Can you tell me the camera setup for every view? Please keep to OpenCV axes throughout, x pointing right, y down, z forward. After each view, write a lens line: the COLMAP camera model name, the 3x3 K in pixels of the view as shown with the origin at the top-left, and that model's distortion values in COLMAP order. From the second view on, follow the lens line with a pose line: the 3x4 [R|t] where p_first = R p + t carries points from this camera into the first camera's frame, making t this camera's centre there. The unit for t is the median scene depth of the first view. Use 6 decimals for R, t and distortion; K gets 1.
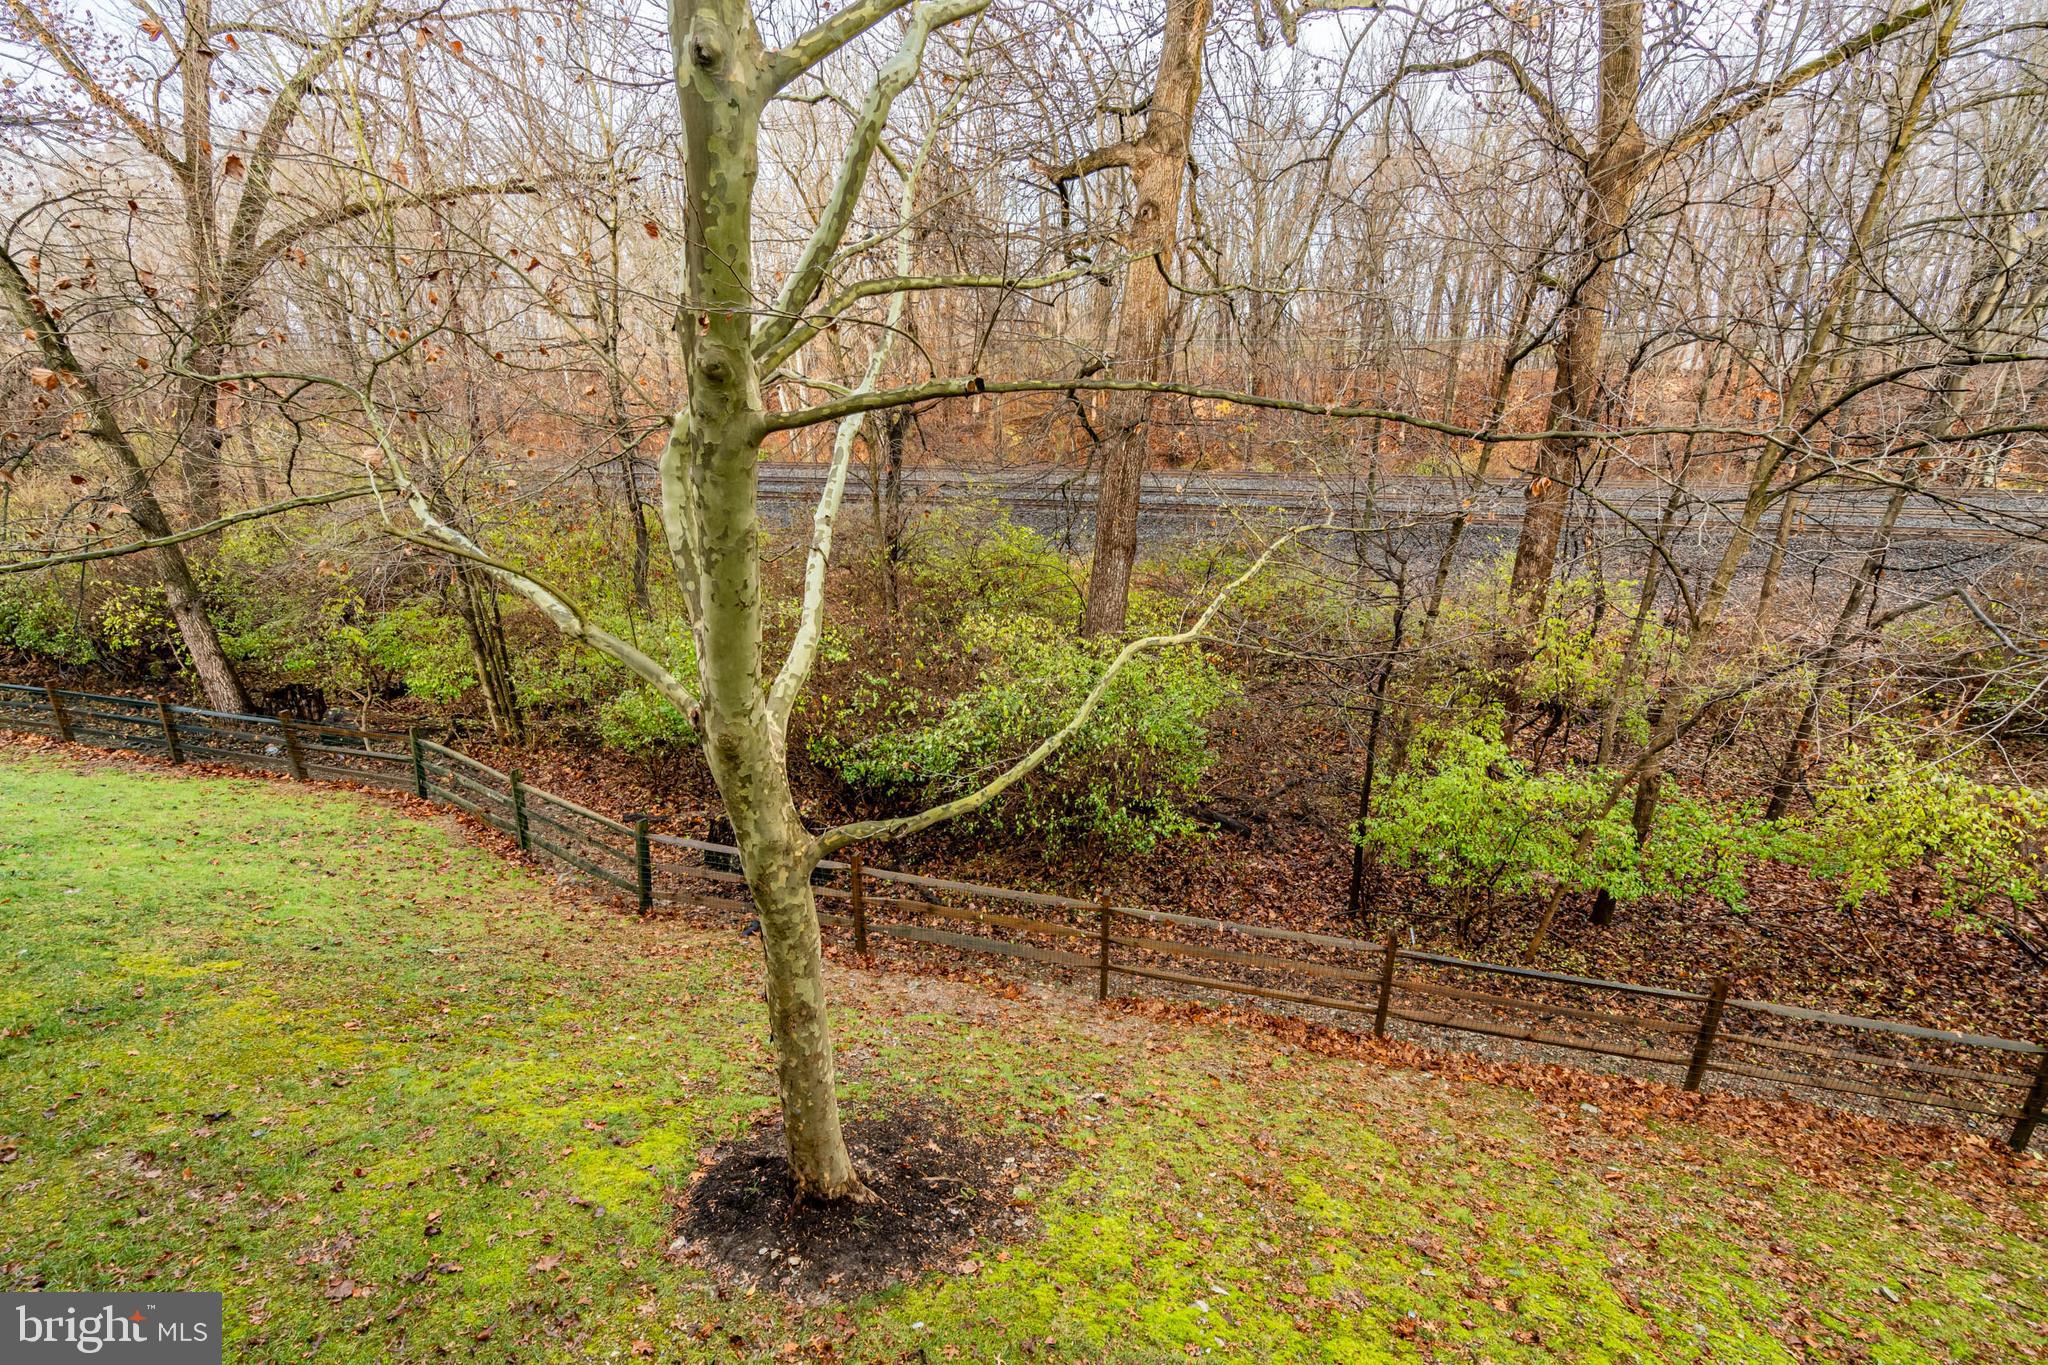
lens RADIAL K [[959.5, 0, 1022.7], [0, 959.5, 679.7], [0, 0, 1]] dist [0.008594, 0.000872]
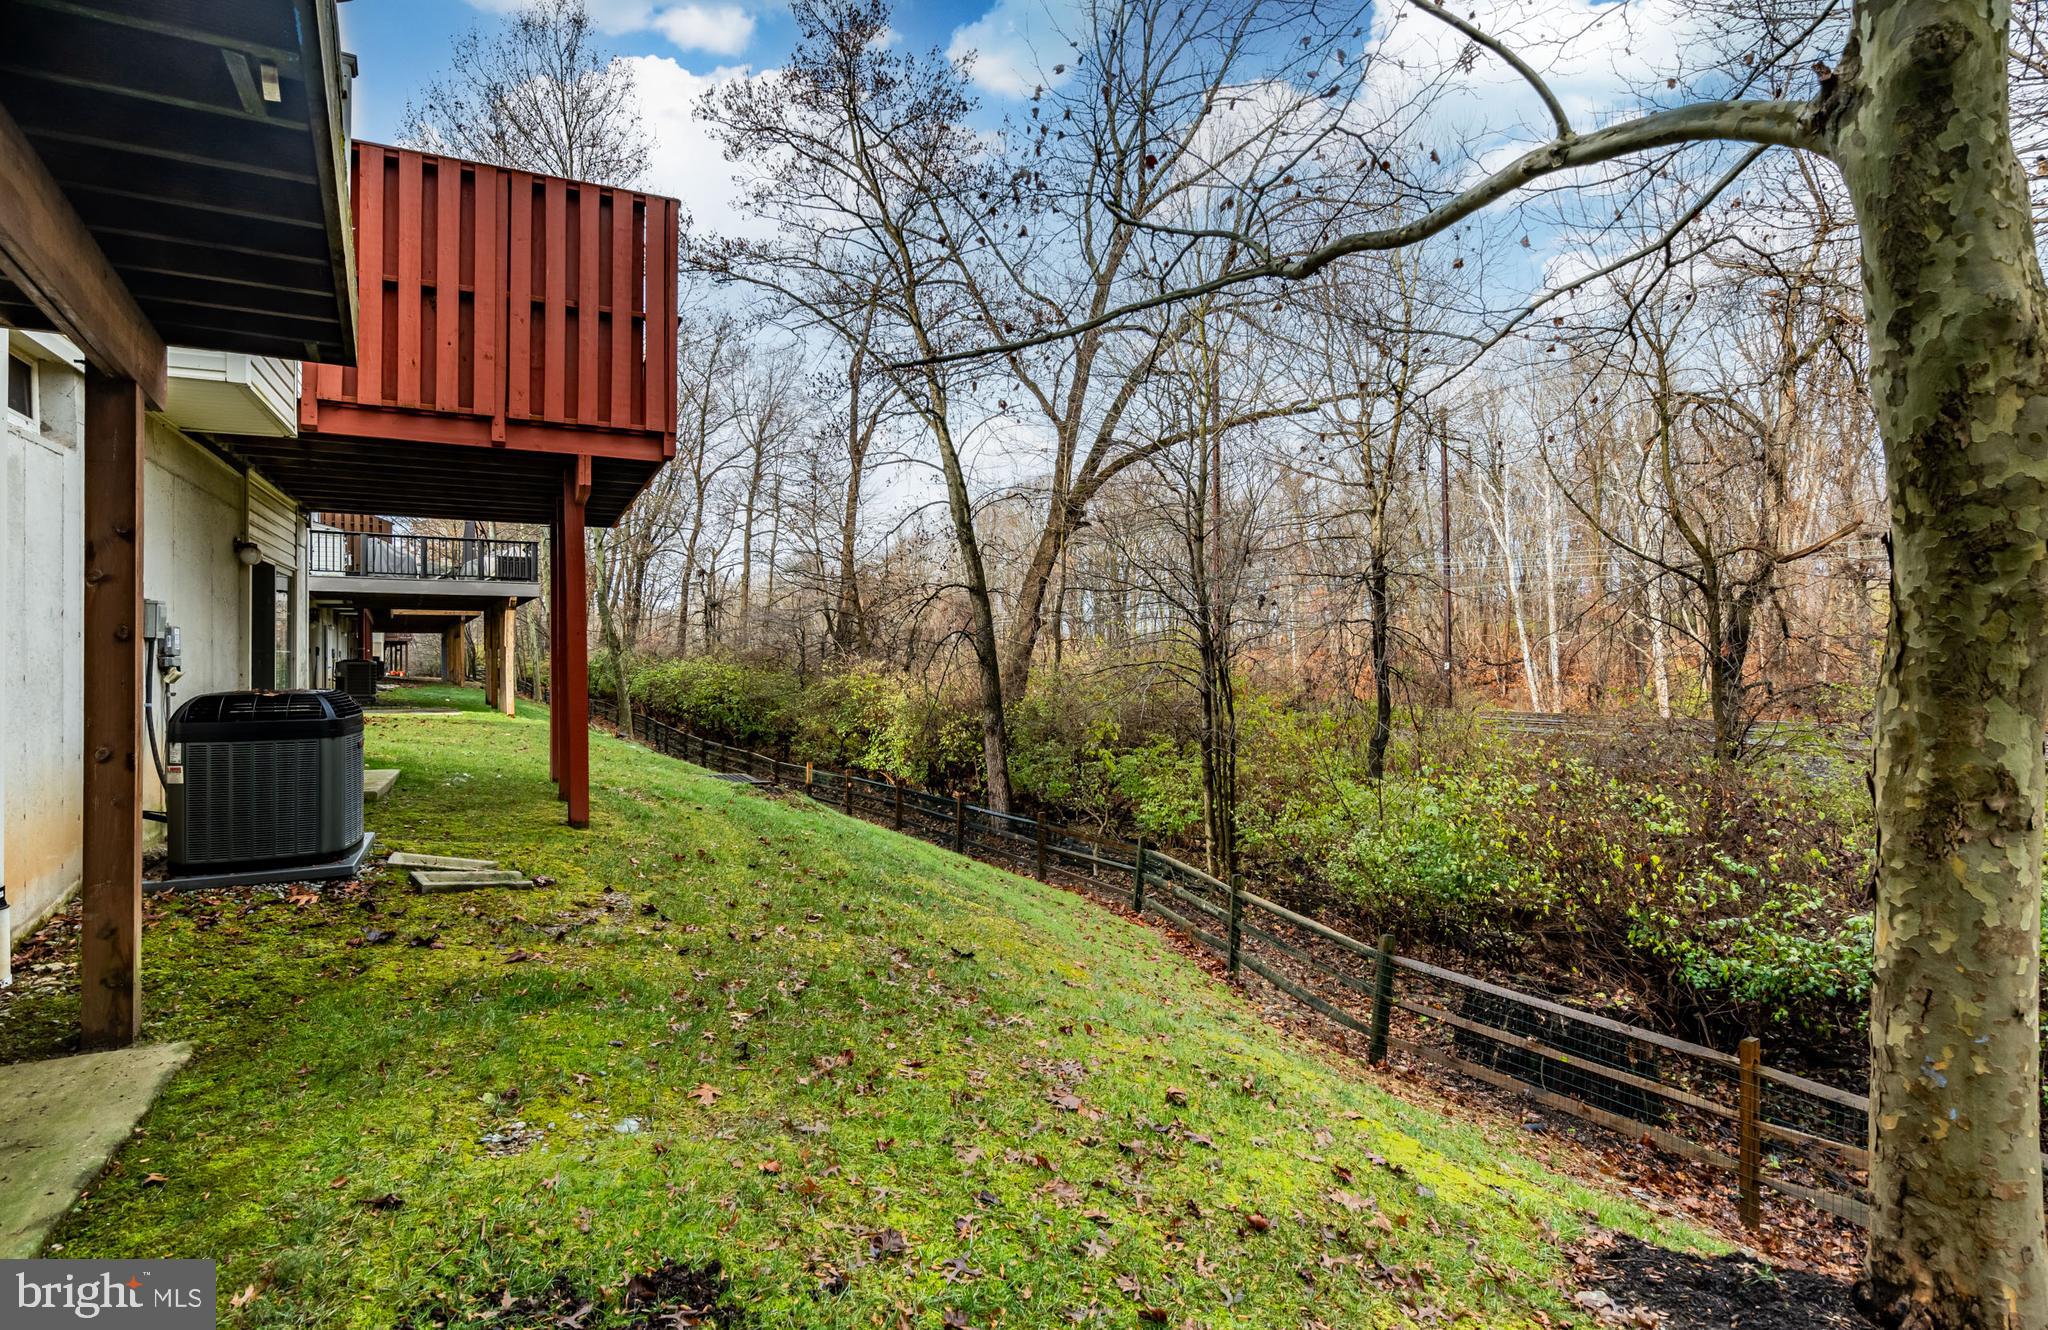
lens RADIAL K [[970.5, 0, 942.8], [0, 970.5, 660.8], [0, 0, 1]] dist [0.004741, 0.000884]
pose [[0.729518, -0.001268, -0.683960, -0.099011], [-0.232908, 0.939772, -0.250164, 0.185149], [0.643084, 0.341799, 0.685285, 0.119552]]
